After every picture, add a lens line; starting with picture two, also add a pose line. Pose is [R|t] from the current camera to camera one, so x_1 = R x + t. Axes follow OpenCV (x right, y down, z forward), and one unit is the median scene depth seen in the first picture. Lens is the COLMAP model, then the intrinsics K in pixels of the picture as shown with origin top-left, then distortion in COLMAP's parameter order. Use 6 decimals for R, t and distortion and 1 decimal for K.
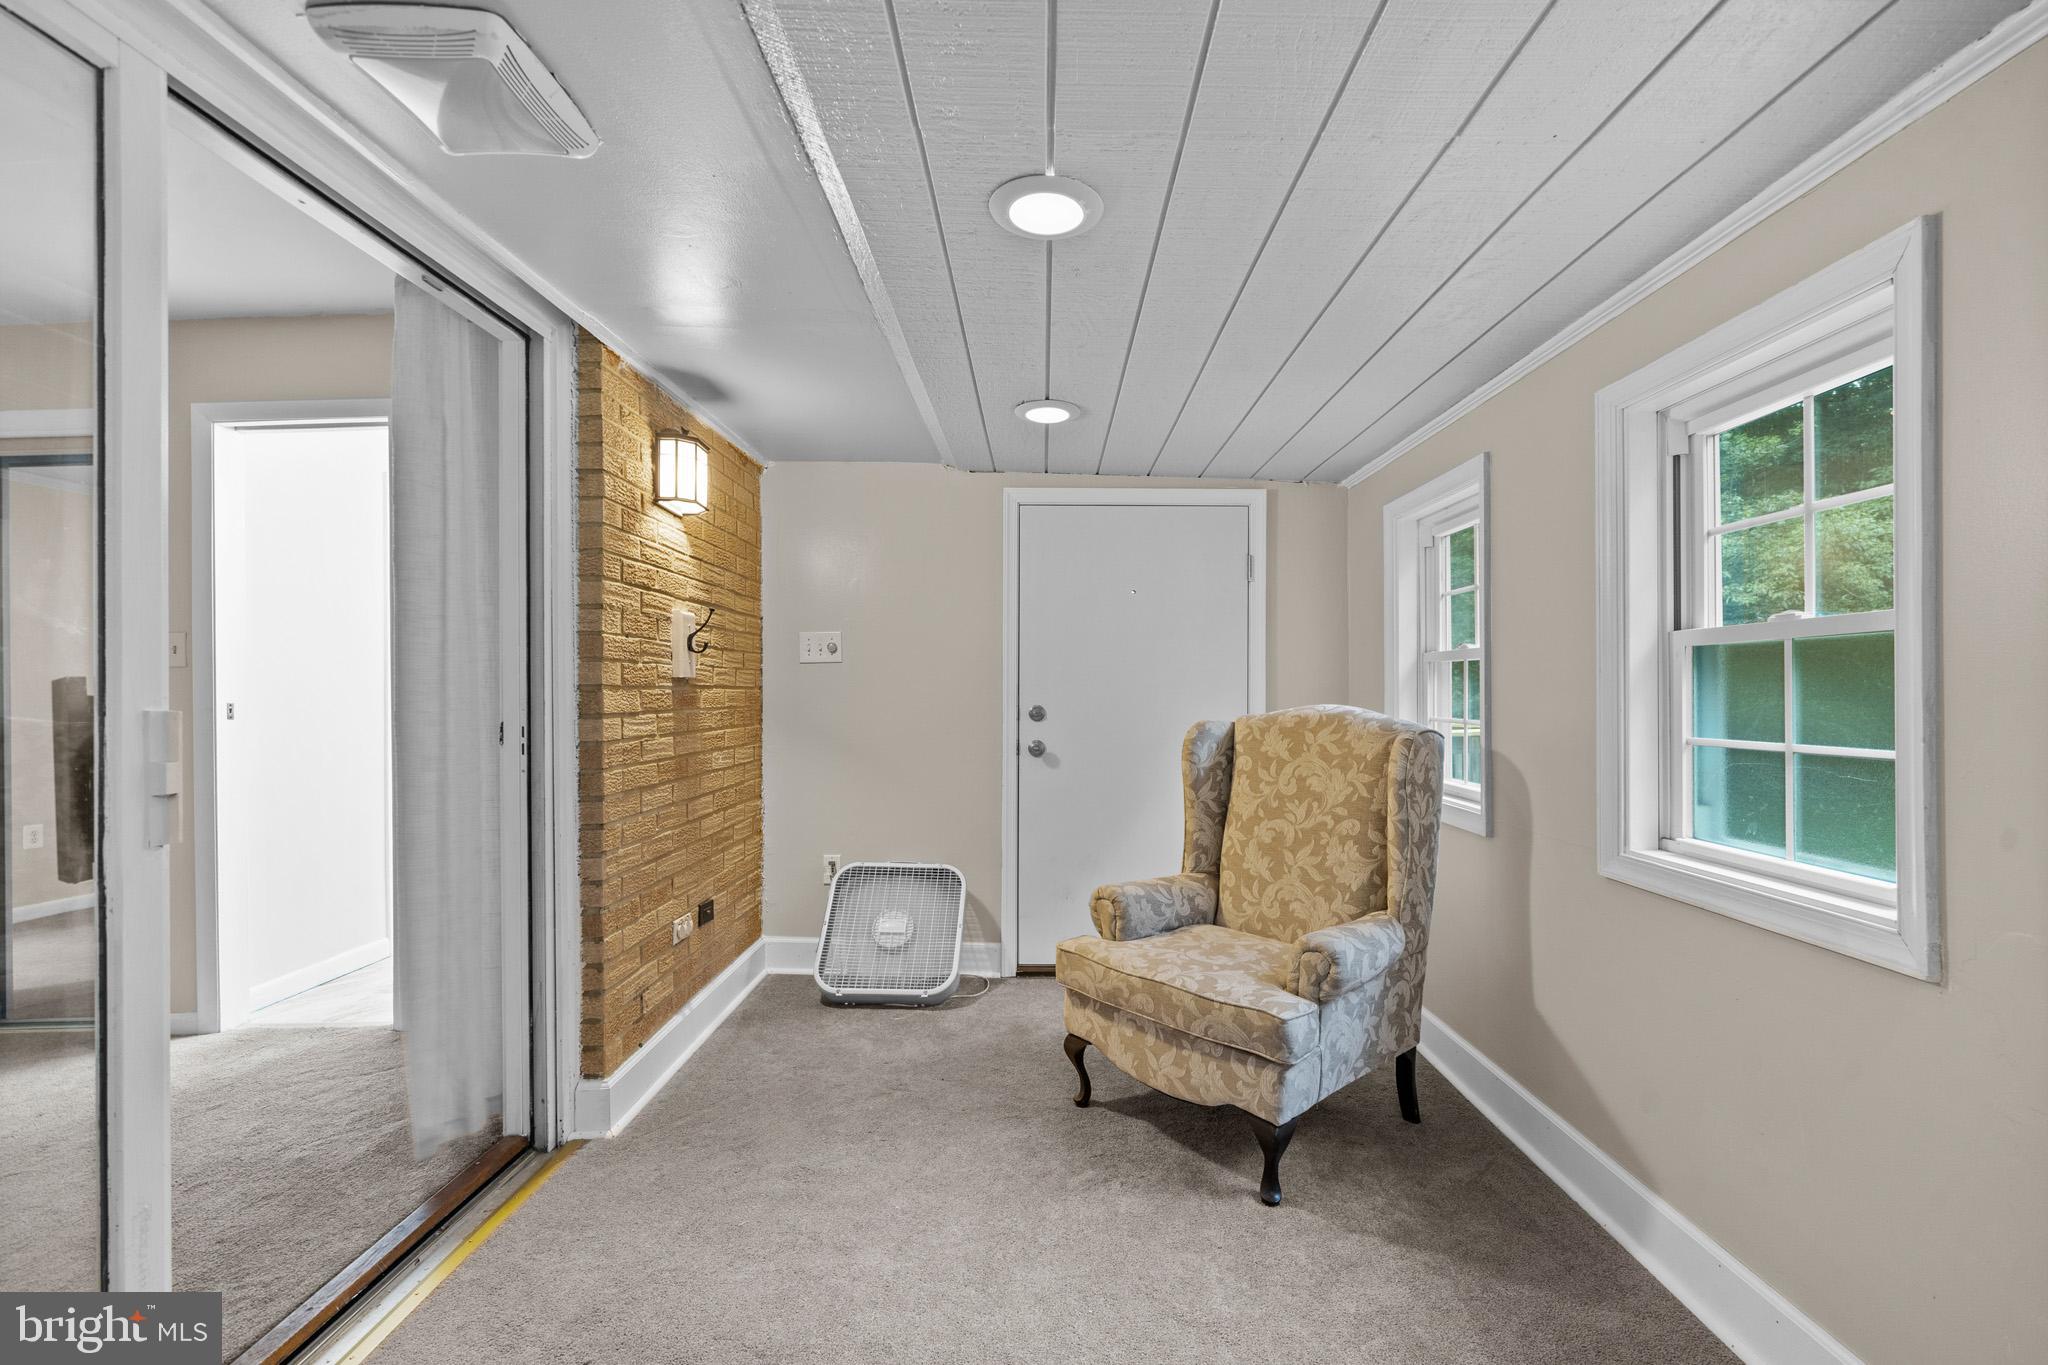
lens RADIAL K [[861.9, 0, 1027.4], [0, 861.9, 703.0], [0, 0, 1]] dist [-0.001571, -0.000017]
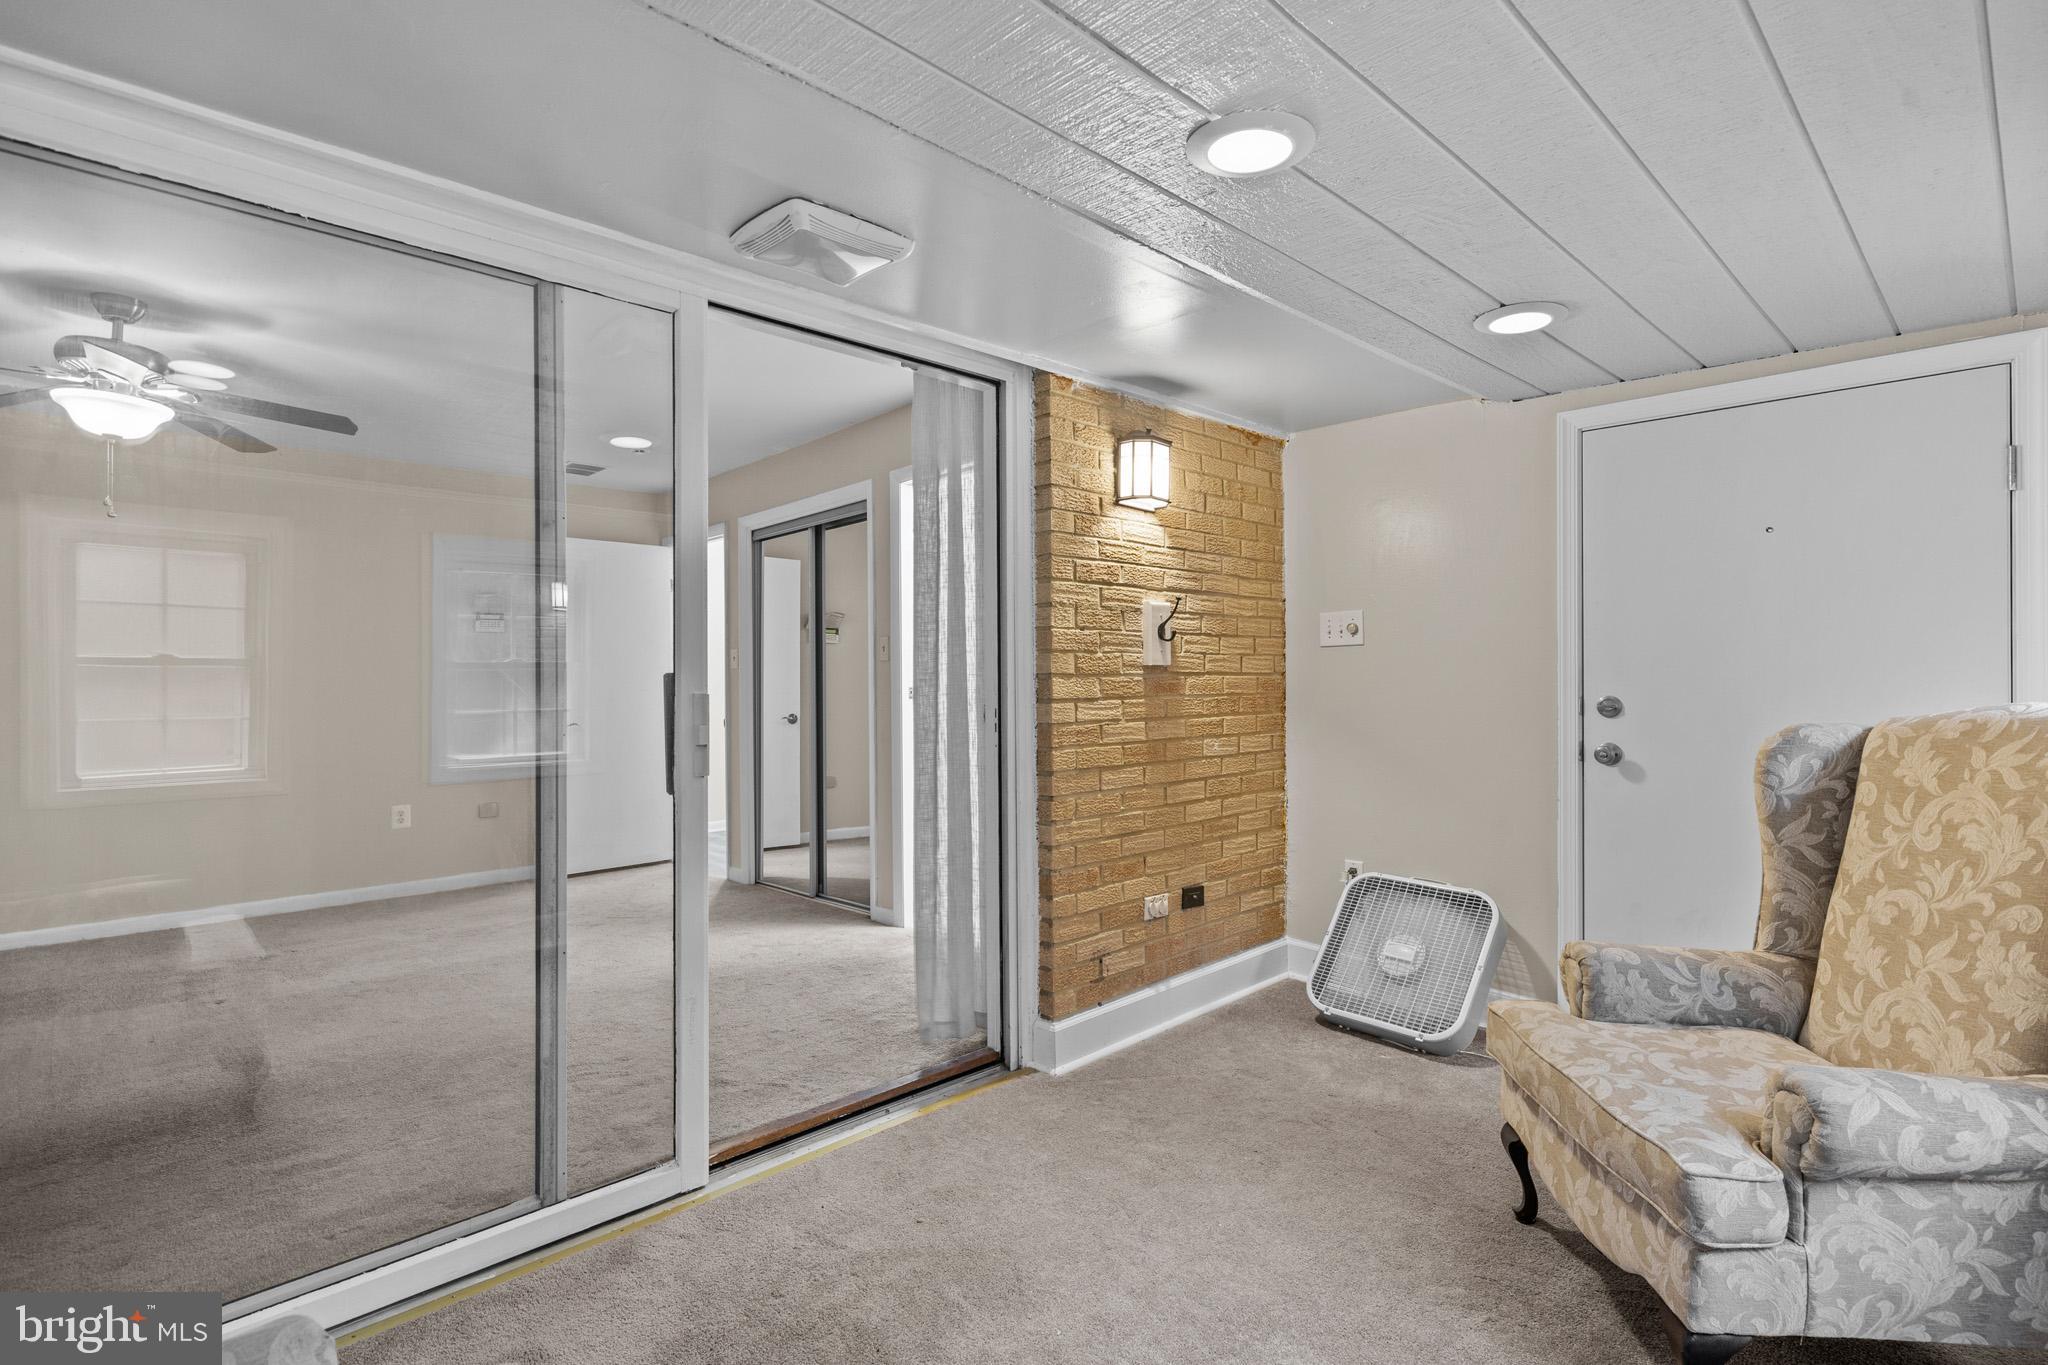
lens RADIAL K [[969.9, 0, 1035.4], [0, 969.9, 684.2], [0, 0, 1]] dist [-0.000268, 0.000838]
pose [[0.699122, 0.004377, -0.714989, 0.358356], [-0.006415, 0.999979, -0.000150, -0.005876], [0.714974, 0.004692, 0.699135, 0.081957]]
